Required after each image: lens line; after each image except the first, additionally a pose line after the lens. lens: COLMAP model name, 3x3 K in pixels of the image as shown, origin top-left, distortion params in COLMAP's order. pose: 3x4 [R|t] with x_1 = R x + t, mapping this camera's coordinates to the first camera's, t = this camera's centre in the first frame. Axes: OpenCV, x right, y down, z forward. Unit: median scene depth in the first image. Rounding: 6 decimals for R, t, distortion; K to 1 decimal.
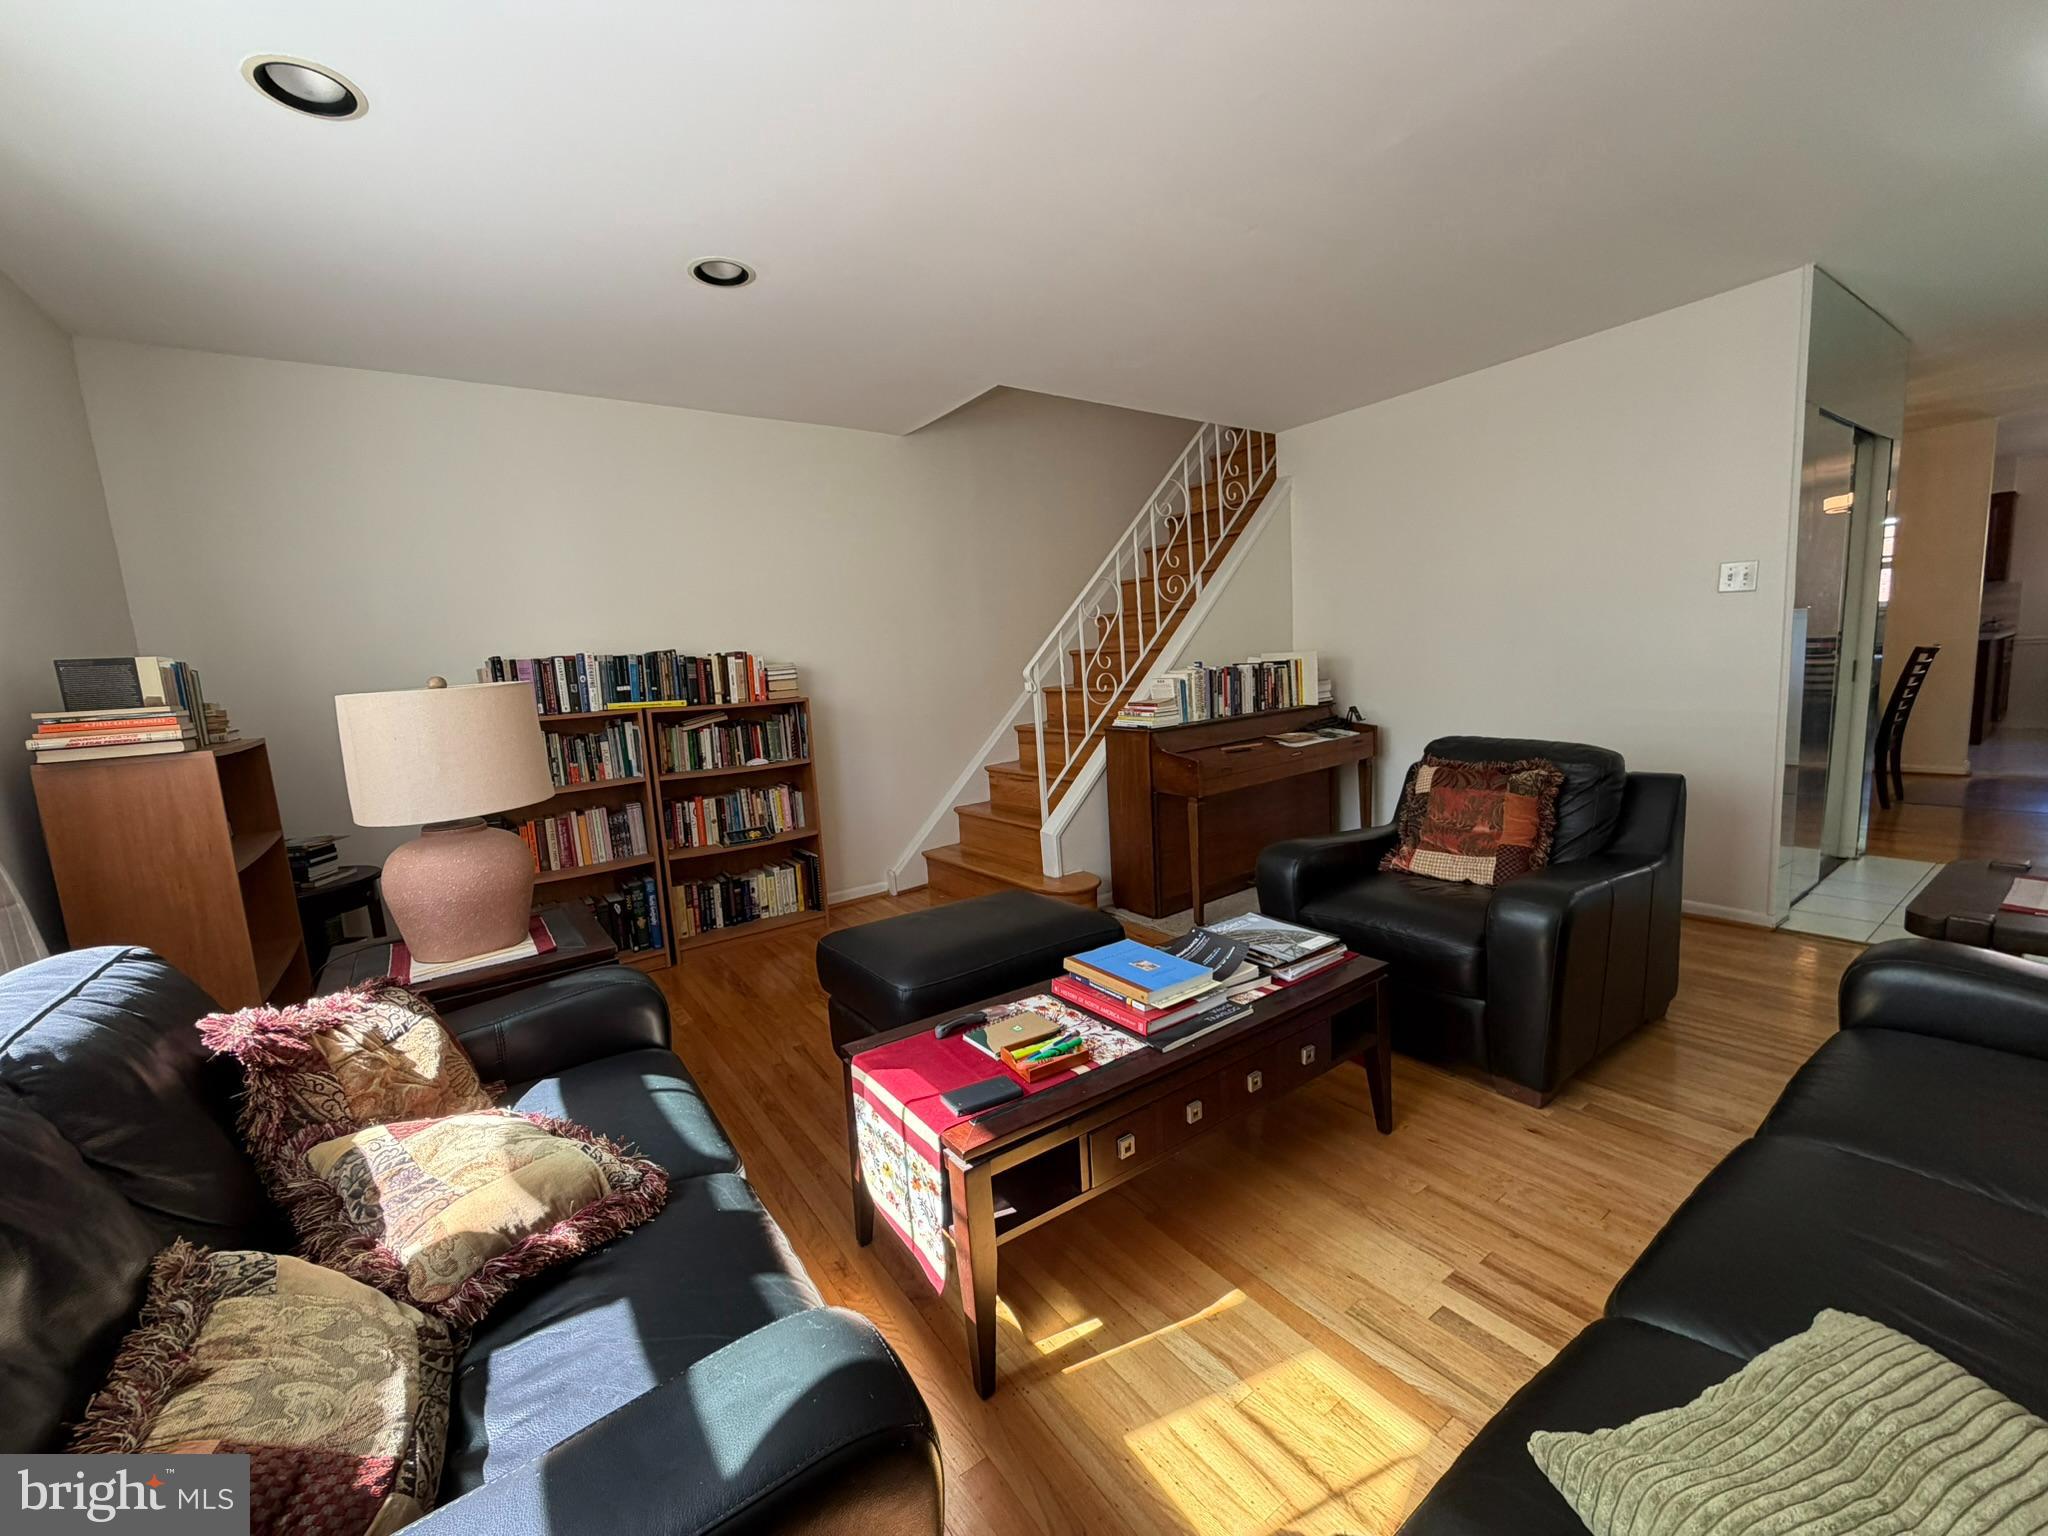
lens RADIAL K [[817.3, 0, 1015.7], [0, 817.3, 766.2], [0, 0, 1]] dist [0.000421, 0.000054]
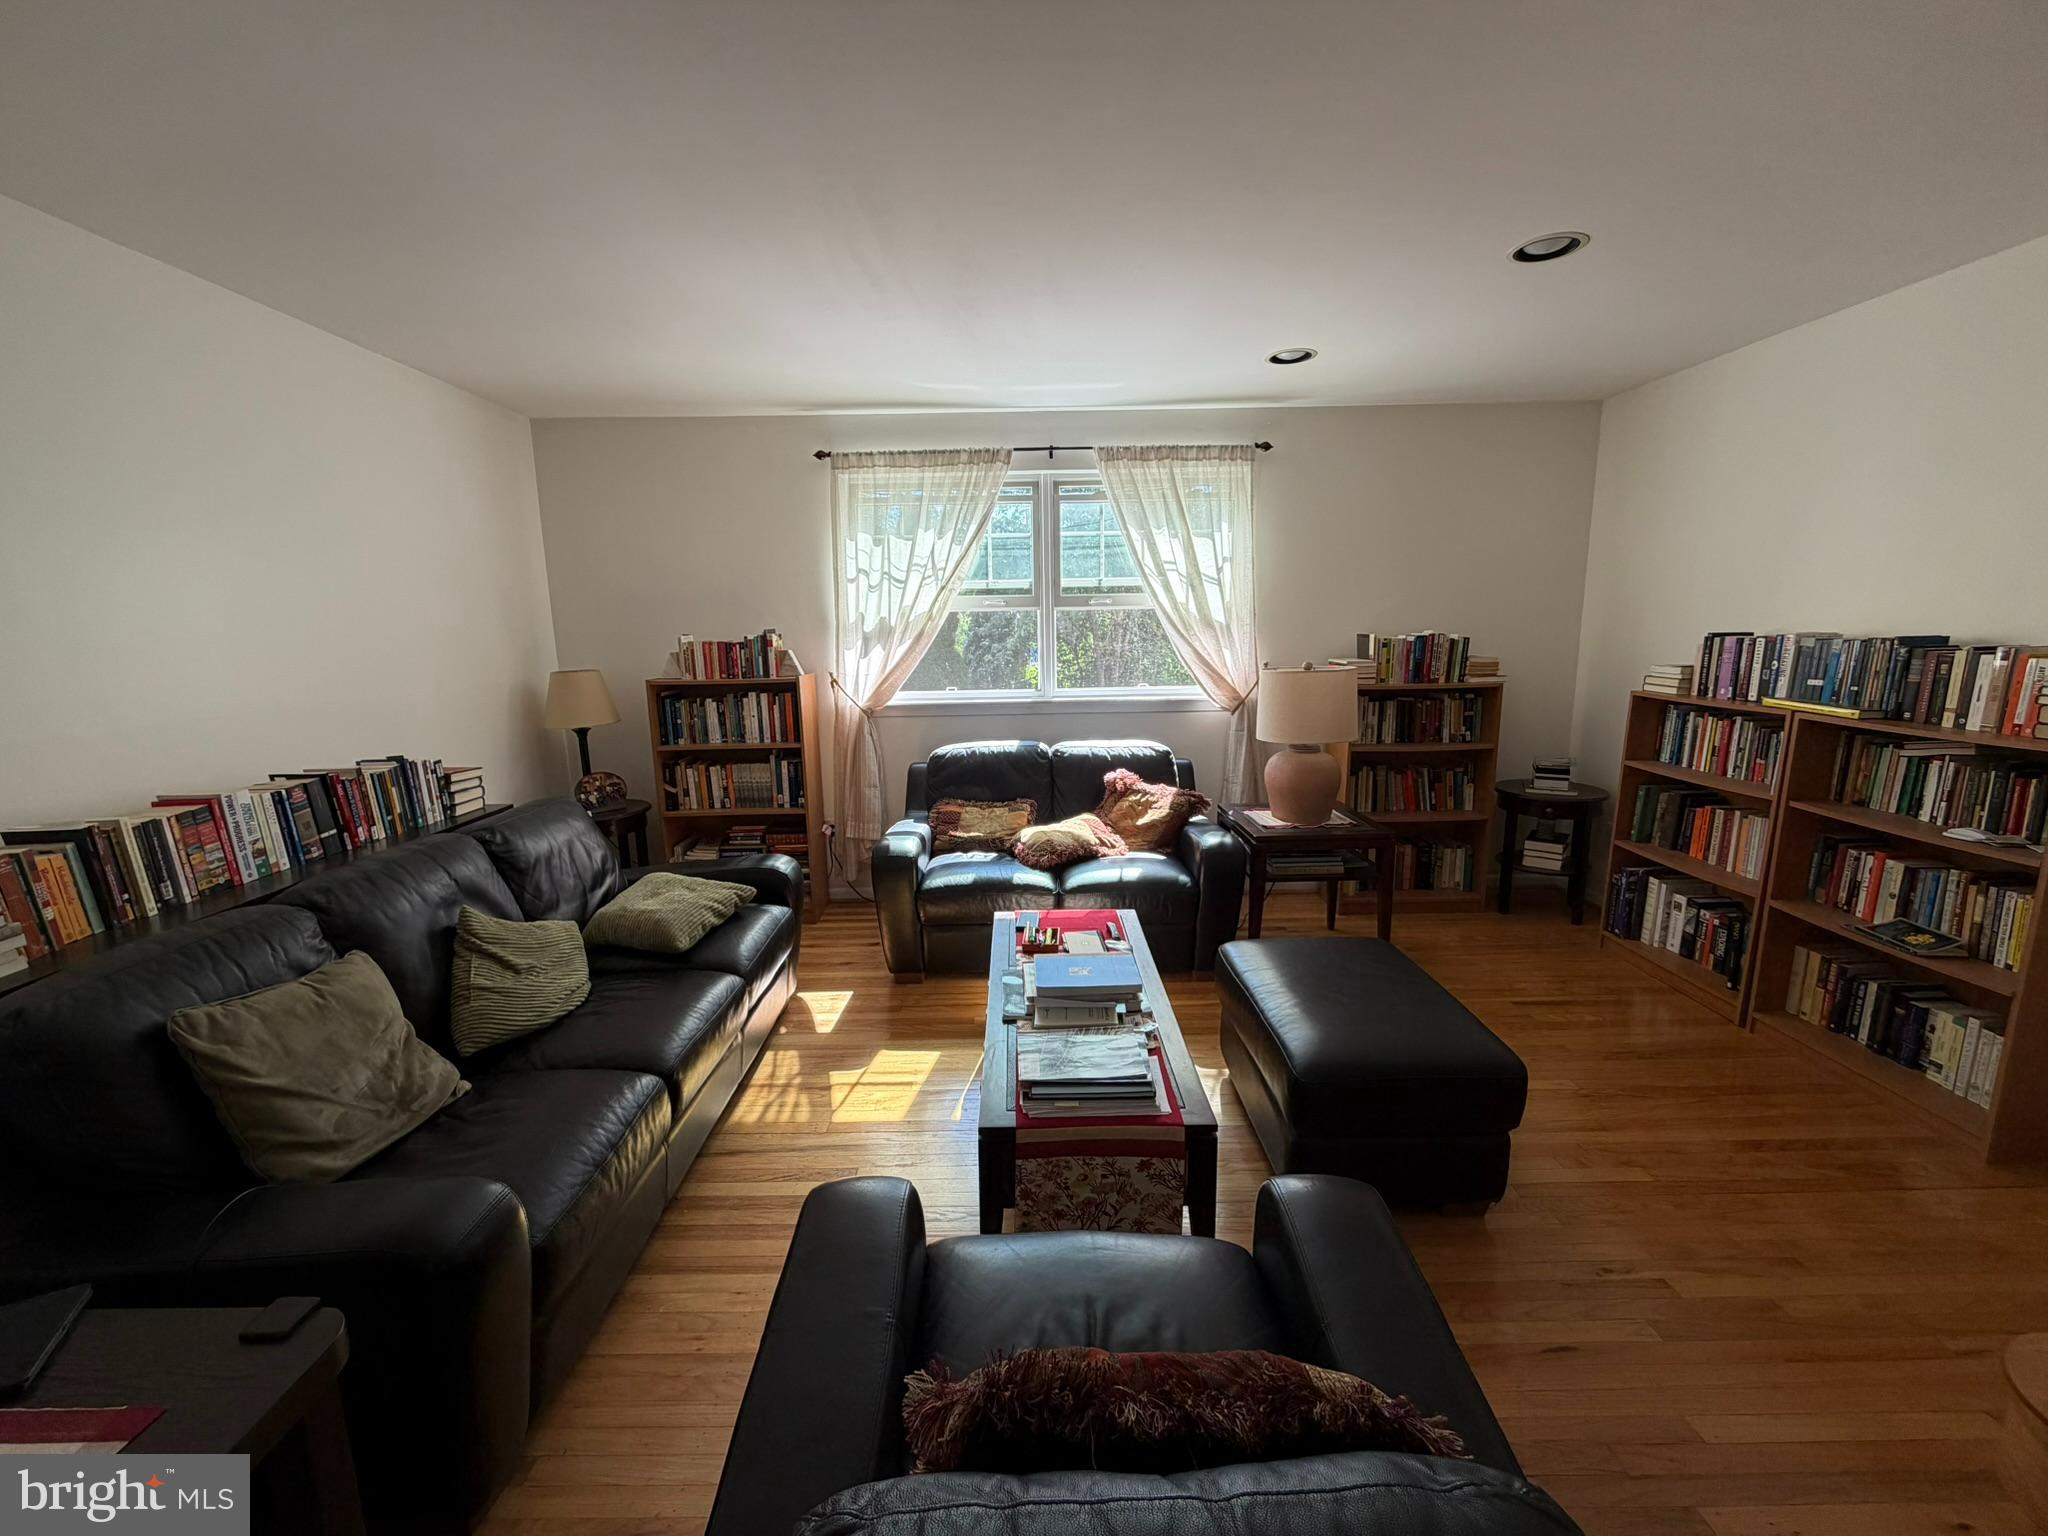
lens RADIAL K [[817.3, 0, 1027.2], [0, 817.3, 769.3], [0, 0, 1]] dist [0.000421, 0.000054]
pose [[-0.559254, 0.220686, -0.799083, 0.536989], [-0.057764, 0.951199, 0.303124, -0.192381], [0.826982, 0.215681, -0.519214, 0.736270]]
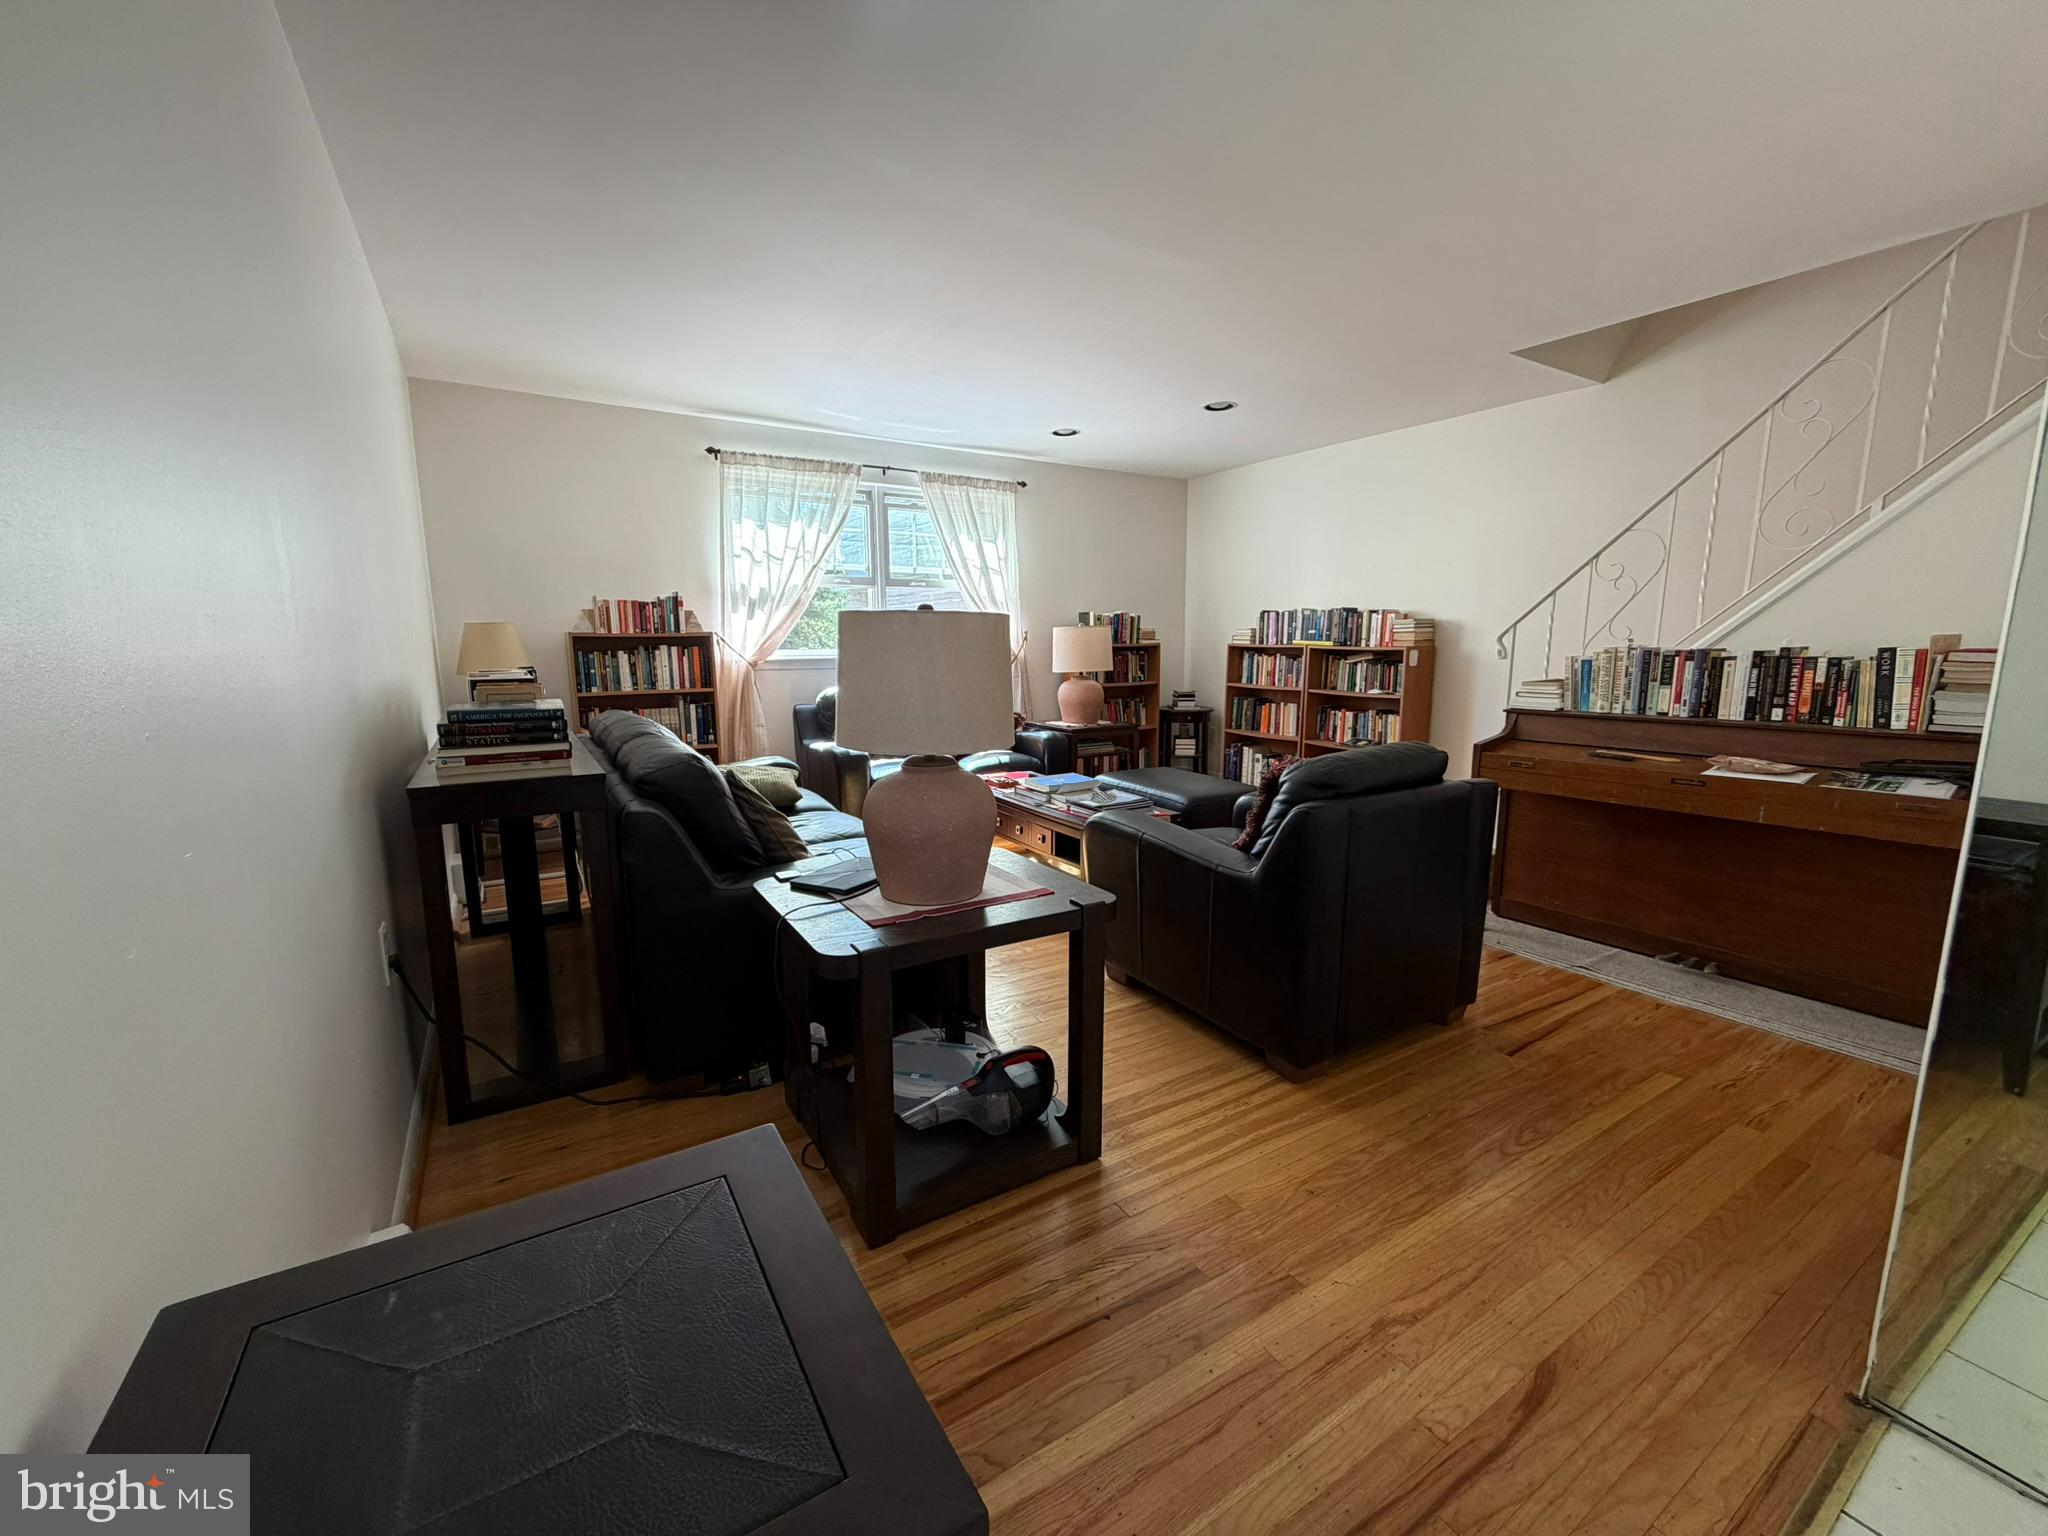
lens RADIAL K [[817.3, 0, 1022.9], [0, 817.3, 772.4], [0, 0, 1]] dist [0.000421, 0.000054]
pose [[-0.046254, 0.223572, -0.973589, 1.072278], [-0.125838, 0.965564, 0.227707, -0.112184], [0.990972, 0.133047, -0.016528, 0.461747]]
